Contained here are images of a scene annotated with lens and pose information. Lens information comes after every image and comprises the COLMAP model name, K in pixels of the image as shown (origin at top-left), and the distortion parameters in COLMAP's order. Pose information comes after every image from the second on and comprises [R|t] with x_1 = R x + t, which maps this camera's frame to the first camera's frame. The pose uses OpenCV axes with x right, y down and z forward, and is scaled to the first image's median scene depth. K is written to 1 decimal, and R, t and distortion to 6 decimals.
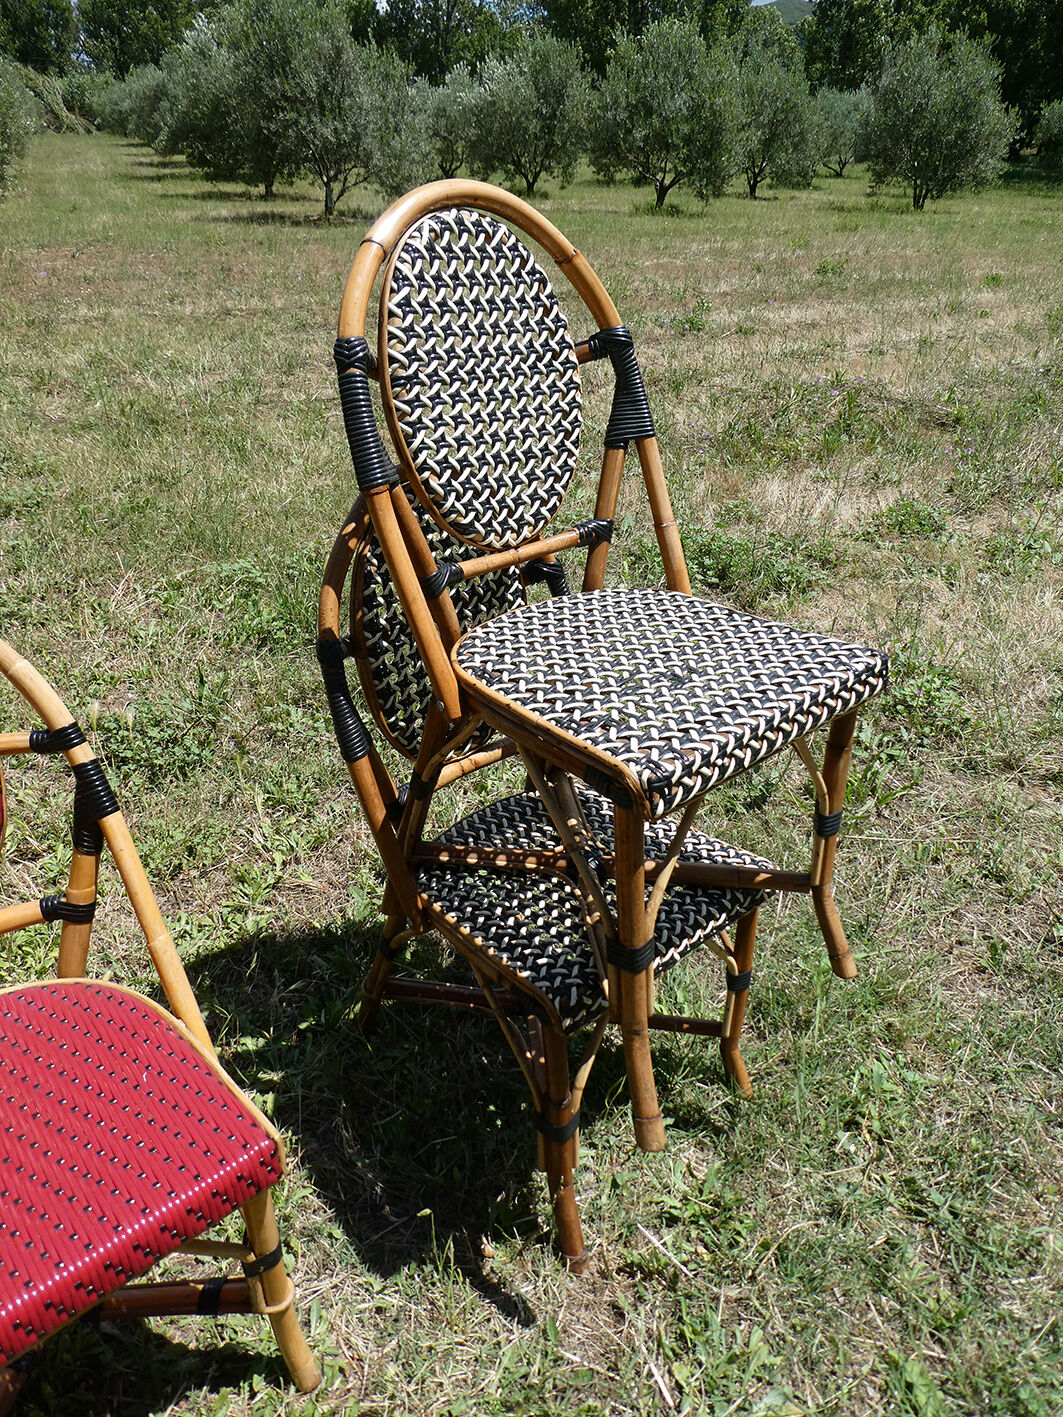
lens RADIAL K [[1015.9, 0, 523.9], [0, 1015.9, 714.2], [0, 0, 1]] dist [-0.004942, 0.000060]
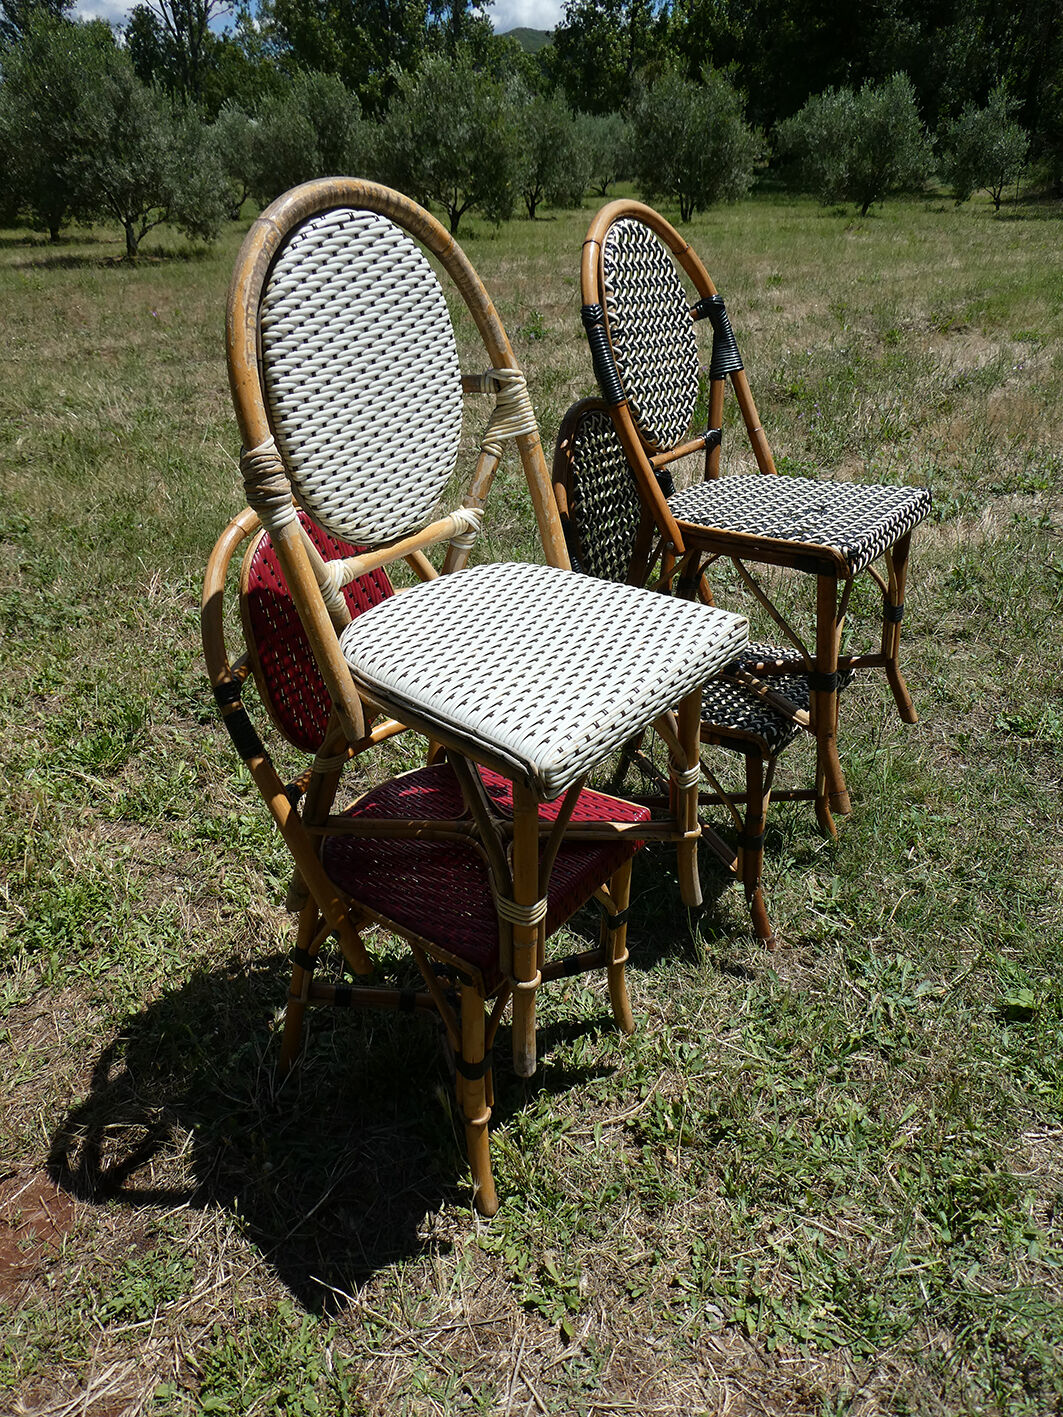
lens RADIAL K [[1015.9, 0, 518.6], [0, 1015.9, 721.1], [0, 0, 1]] dist [-0.004942, 0.000060]
pose [[0.978116, -0.127940, 0.164076, -0.334935], [0.130630, 0.991415, -0.005668, 0.131371], [-0.161942, 0.026977, 0.986431, -0.252201]]
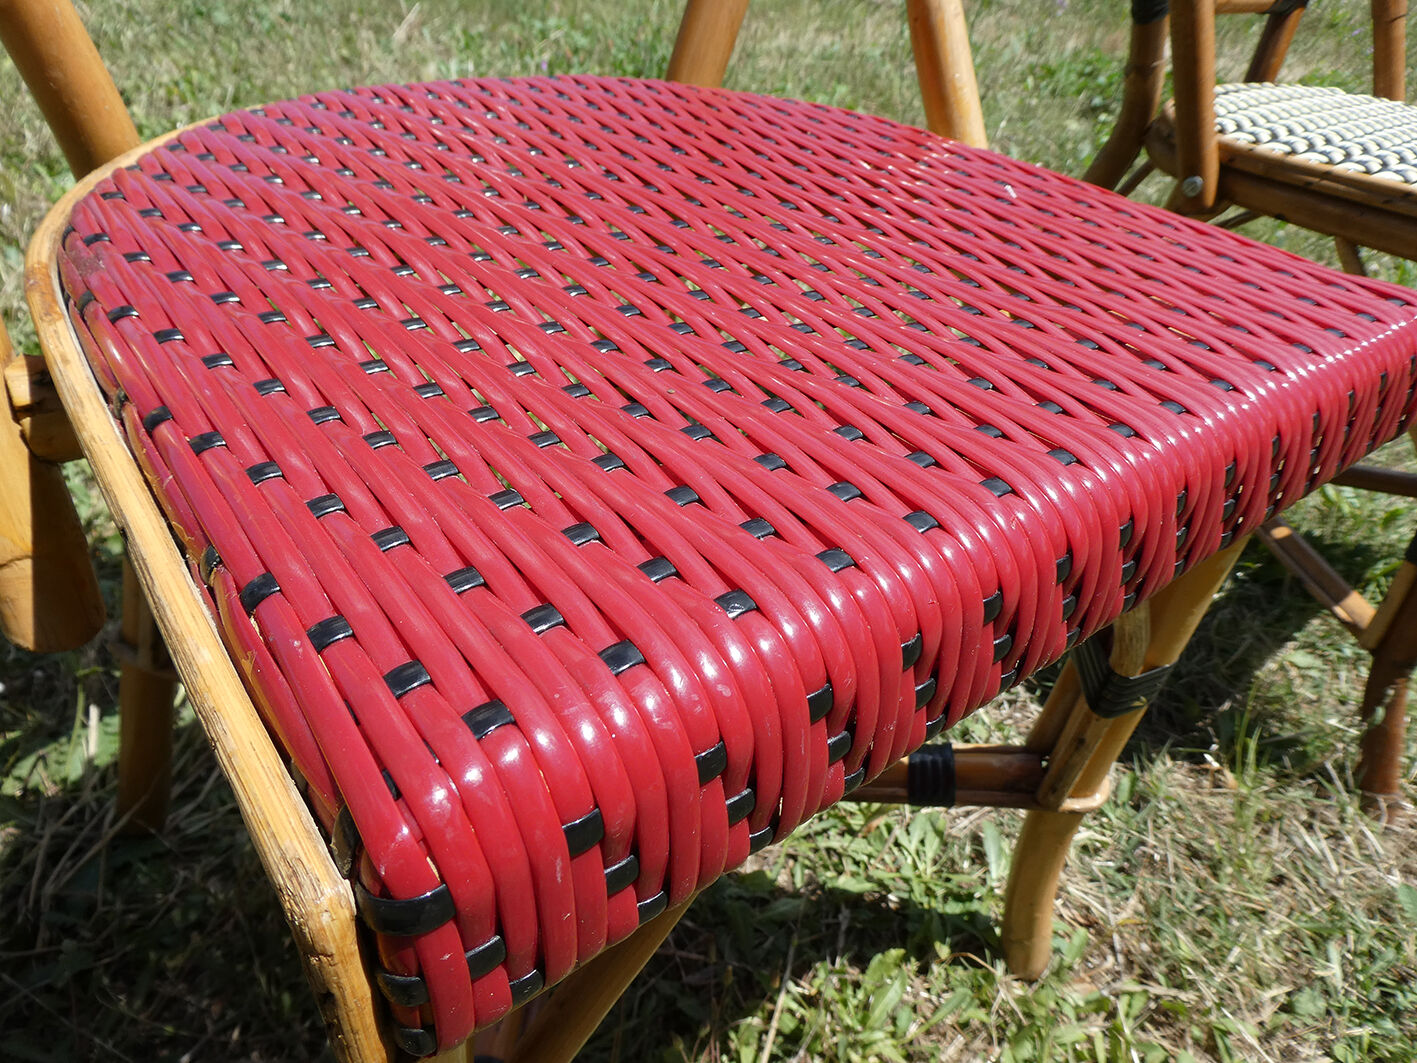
lens RADIAL K [[1015.9, 0, 702.2], [0, 1015.9, 529.5], [0, 0, 1]] dist [-0.004942, 0.000060]
pose [[0.995730, 0.089031, 0.024389, -0.253763], [-0.091230, 0.989419, 0.112817, 0.240028], [-0.014087, -0.114561, 0.993316, 0.303433]]
